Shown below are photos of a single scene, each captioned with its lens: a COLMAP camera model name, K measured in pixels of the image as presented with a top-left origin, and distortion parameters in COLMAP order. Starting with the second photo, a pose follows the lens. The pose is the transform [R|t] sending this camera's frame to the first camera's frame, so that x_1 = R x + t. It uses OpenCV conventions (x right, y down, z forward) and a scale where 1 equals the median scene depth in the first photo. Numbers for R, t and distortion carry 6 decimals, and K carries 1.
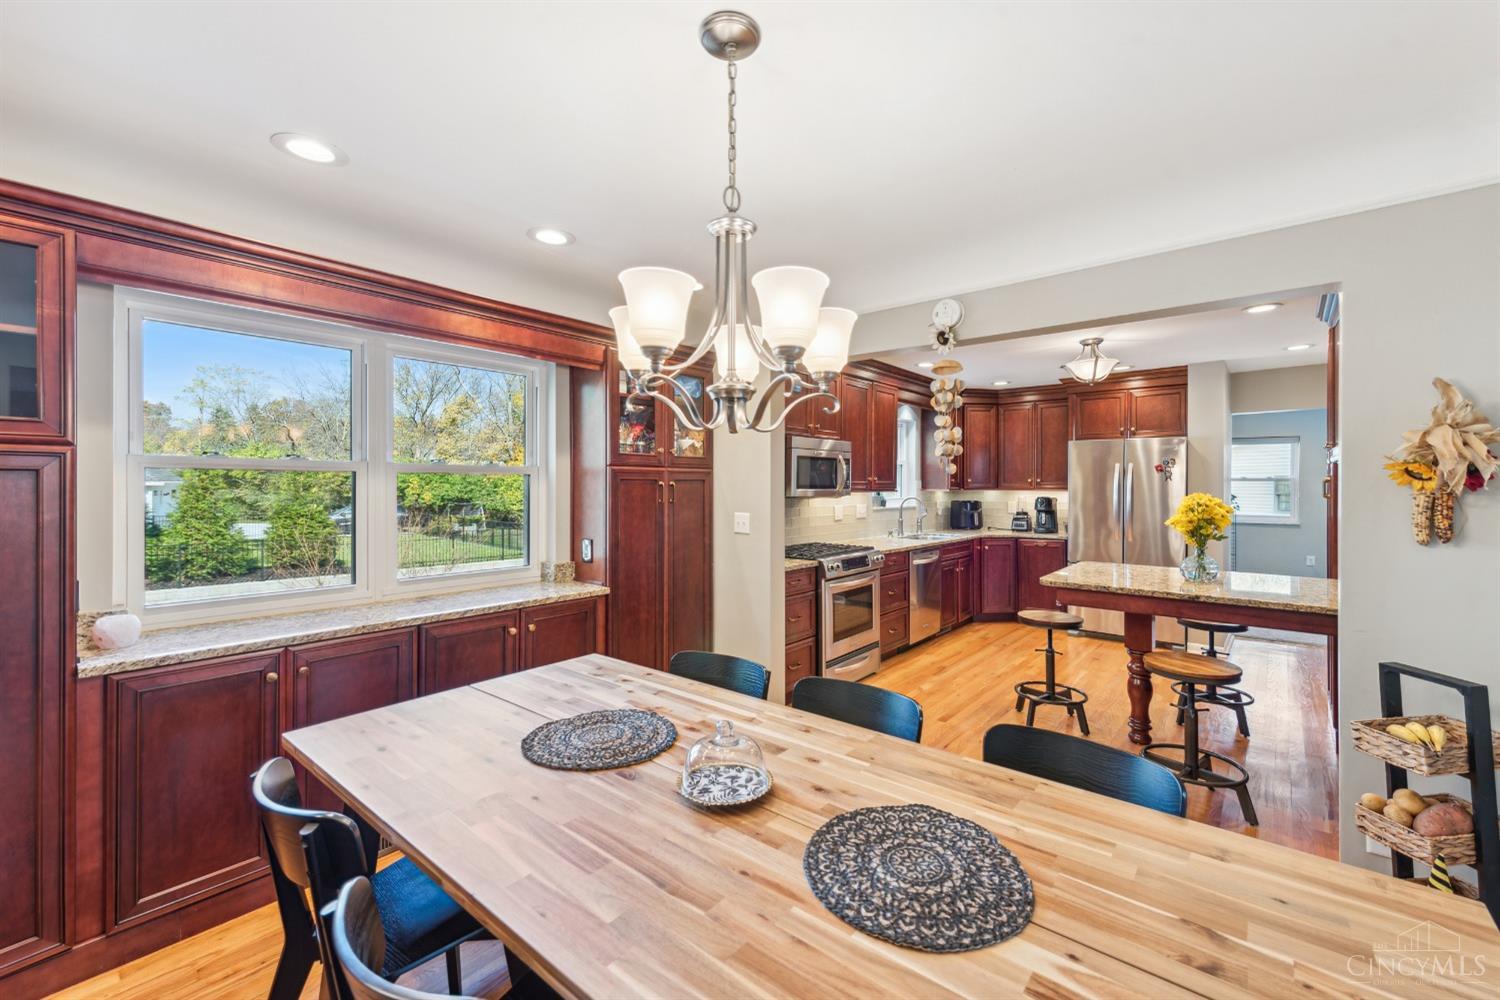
lens RADIAL K [[610.1, 0, 761.3], [0, 610.1, 486.1], [0, 0, 1]] dist [0.010866, 0.000287]
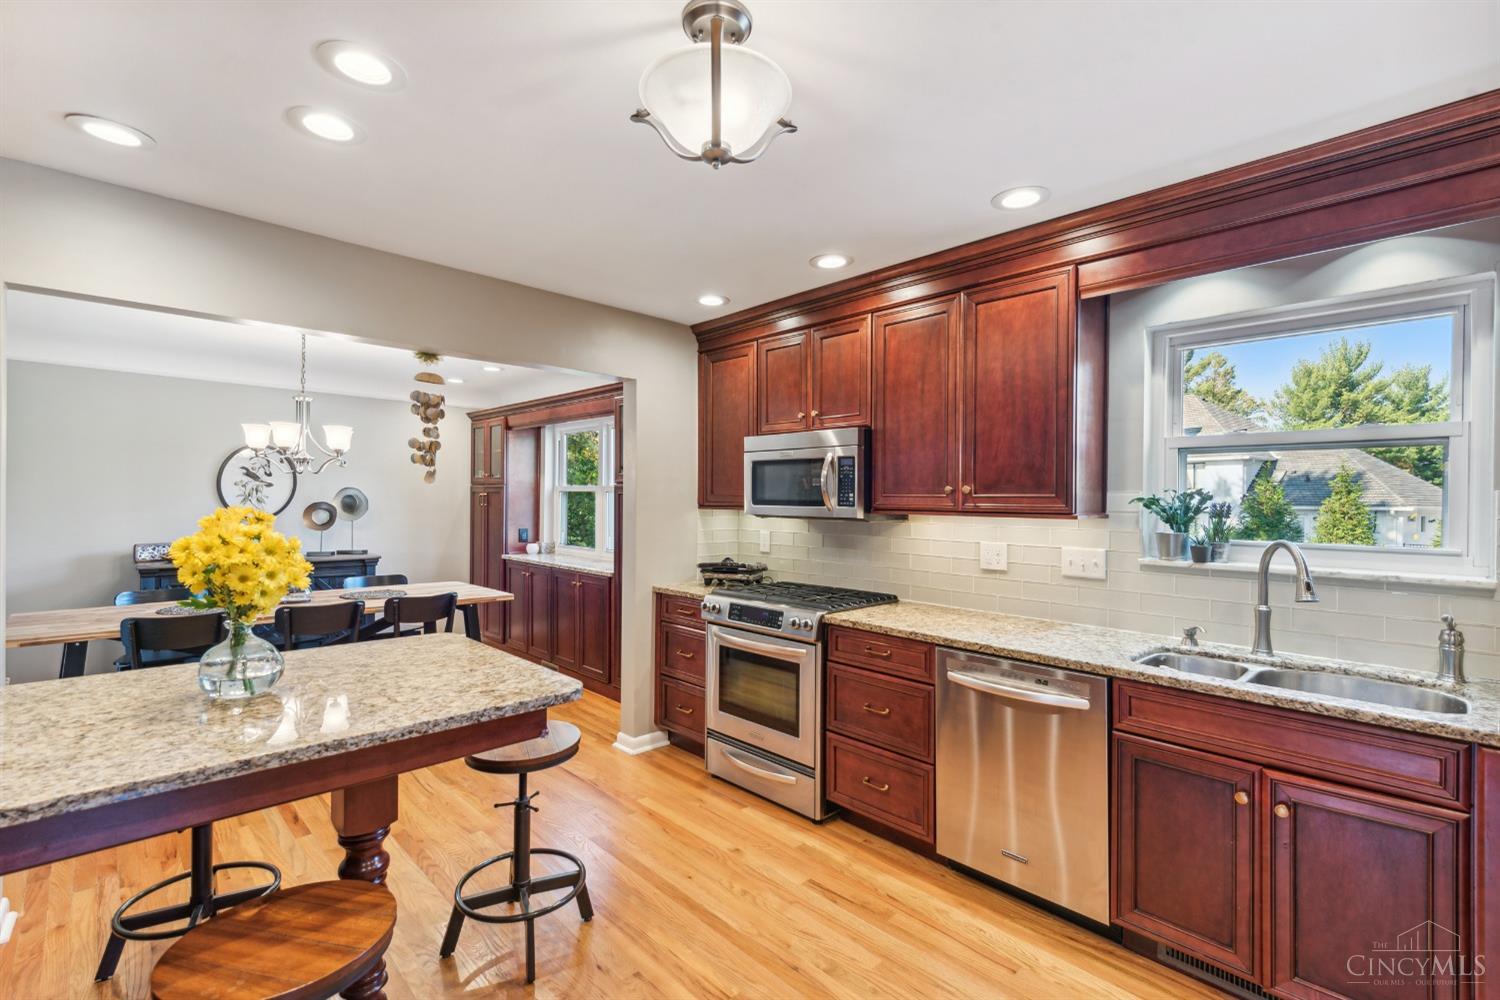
lens RADIAL K [[671.0, 0, 766.4], [0, 671.0, 502.1], [0, 0, 1]] dist [0.003072, 0.000500]
pose [[-0.090196, -0.000310, -0.995924, 0.935746], [-0.016166, 0.999869, 0.001153, 0.000703], [0.995793, 0.016204, -0.090189, 1.135730]]
